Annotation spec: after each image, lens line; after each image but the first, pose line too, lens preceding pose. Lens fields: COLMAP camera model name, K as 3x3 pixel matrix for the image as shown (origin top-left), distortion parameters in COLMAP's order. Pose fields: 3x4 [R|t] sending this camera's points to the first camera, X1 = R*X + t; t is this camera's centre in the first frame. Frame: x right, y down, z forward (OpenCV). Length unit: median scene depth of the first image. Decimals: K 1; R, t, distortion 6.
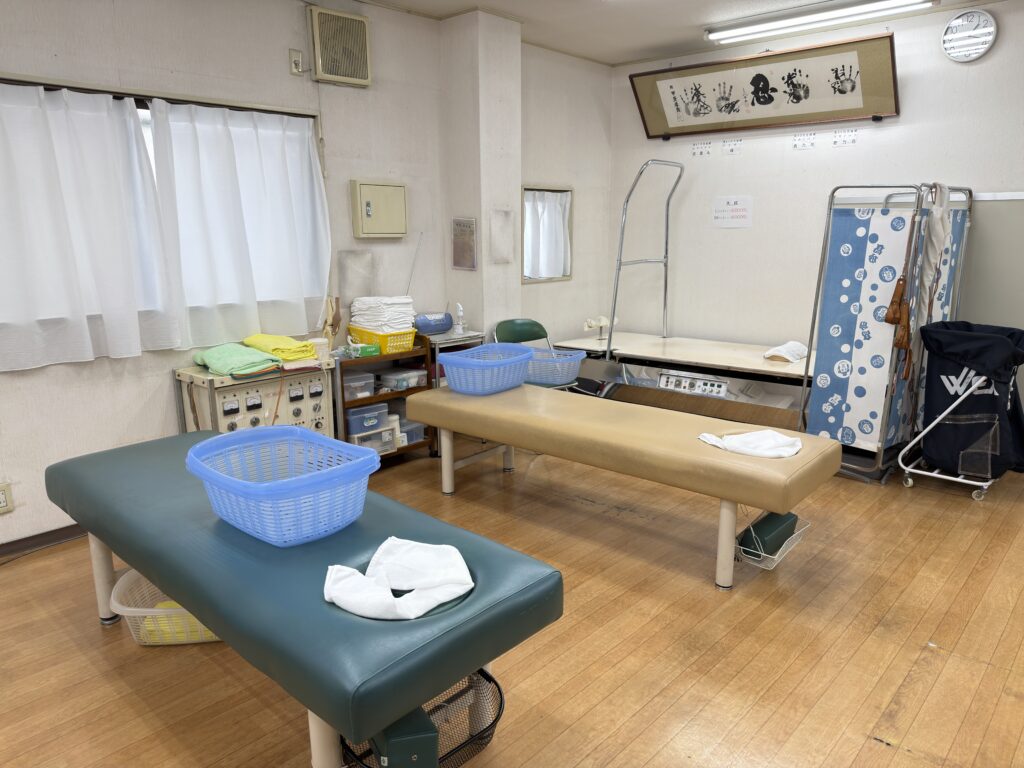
lens RADIAL K [[721.1, 0, 512.0], [0, 721.1, 384.0], [0, 0, 1]] dist [0.116710, -0.184487]
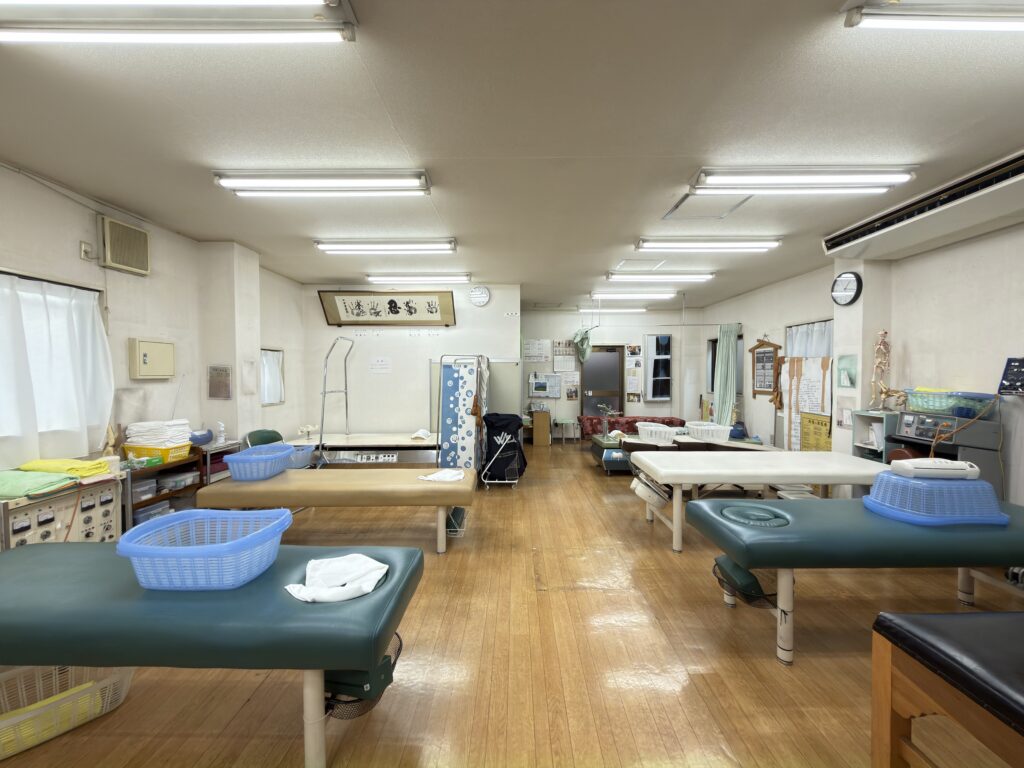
lens RADIAL K [[409.5, 0, 512.0], [0, 409.5, 384.0], [0, 0, 1]] dist [0.000654, 0.000355]
pose [[0.748384, -0.014974, 0.663097, -0.200251], [0.139793, 0.980849, -0.135623, 0.007717], [-0.648367, 0.194194, 0.736145, -0.004692]]
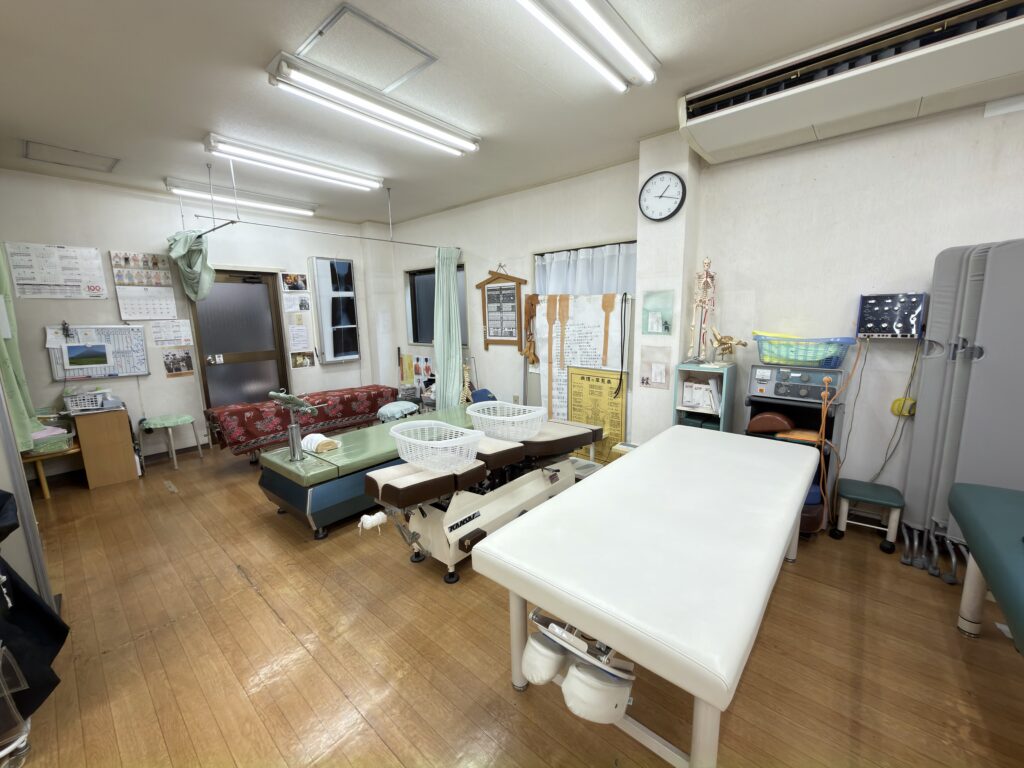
lens RADIAL K [[409.5, 0, 512.0], [0, 409.5, 384.0], [0, 0, 1]] dist [0.000654, 0.000355]
pose [[-0.021700, -0.166439, 0.985813, 0.316129], [0.230810, 0.958574, 0.166921, -0.106705], [-0.972757, 0.231157, 0.017615, 0.475767]]
